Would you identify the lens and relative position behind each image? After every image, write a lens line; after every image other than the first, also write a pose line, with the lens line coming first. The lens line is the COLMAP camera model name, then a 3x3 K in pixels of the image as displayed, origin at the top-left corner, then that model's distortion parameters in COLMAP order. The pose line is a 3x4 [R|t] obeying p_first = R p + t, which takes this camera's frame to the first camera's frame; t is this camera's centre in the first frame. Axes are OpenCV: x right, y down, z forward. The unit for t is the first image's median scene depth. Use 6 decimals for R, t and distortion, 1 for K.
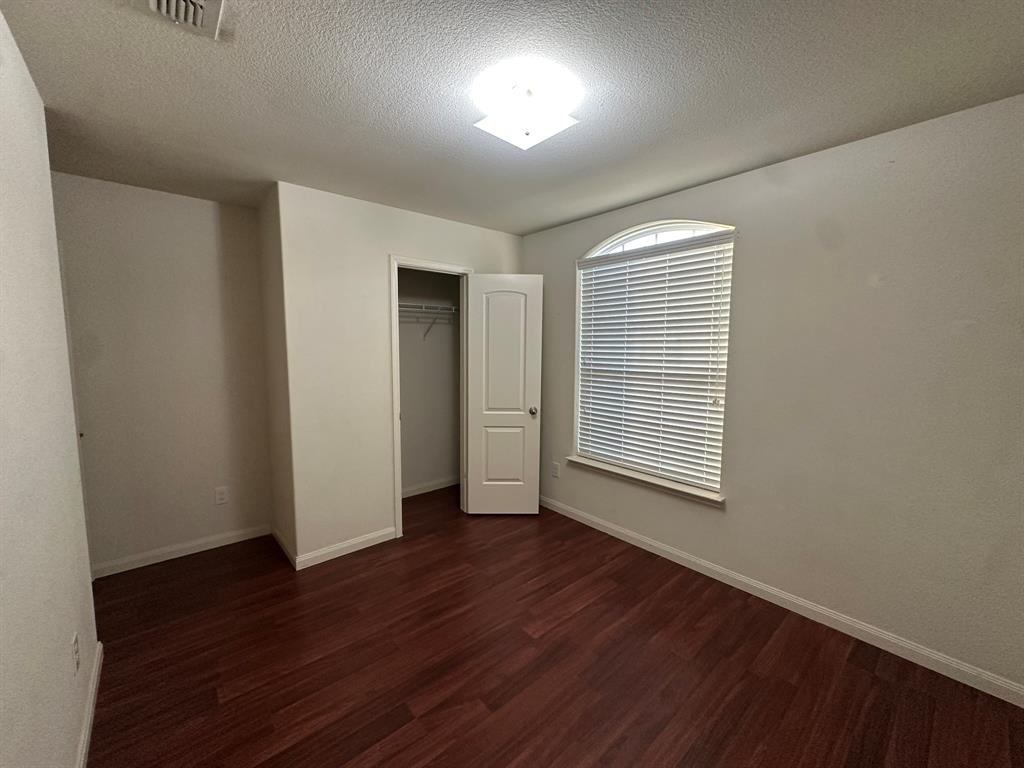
lens RADIAL K [[408.2, 0, 514.9], [0, 408.2, 383.3], [0, 0, 1]] dist [-0.006325, 0.001470]
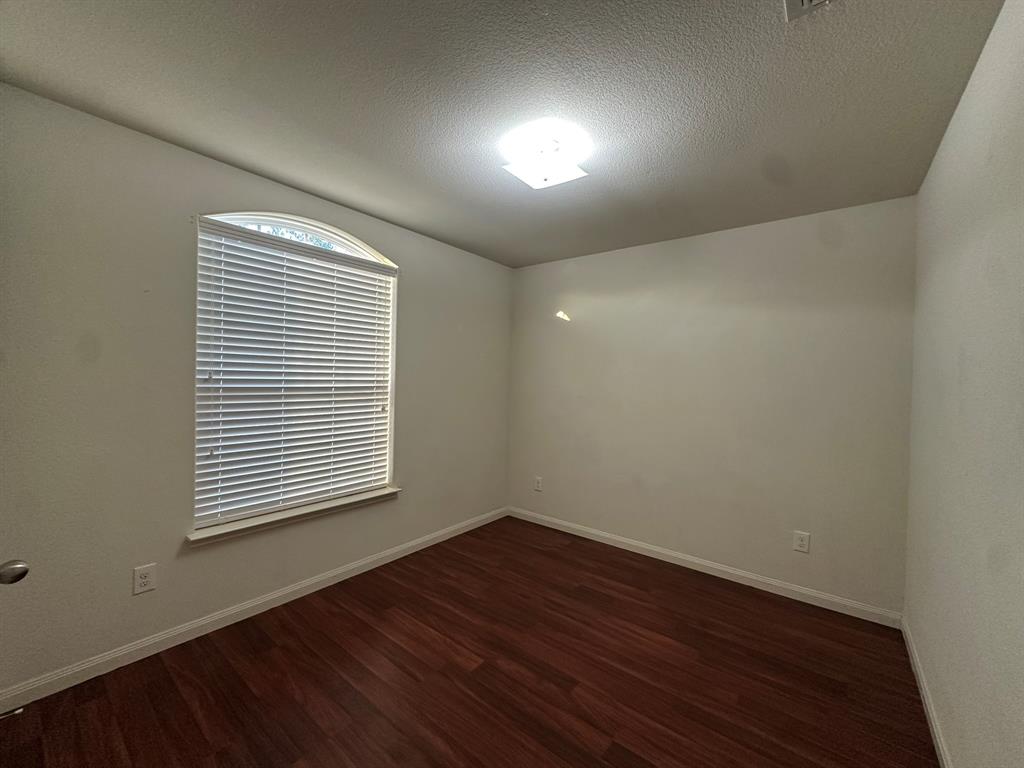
lens RADIAL K [[408.2, 0, 513.2], [0, 408.2, 381.0], [0, 0, 1]] dist [-0.006325, 0.001470]
pose [[-0.184981, -0.020276, 0.982533, -0.641743], [0.062962, 0.997489, 0.032439, -0.043474], [-0.980723, 0.067862, -0.183240, 0.762616]]
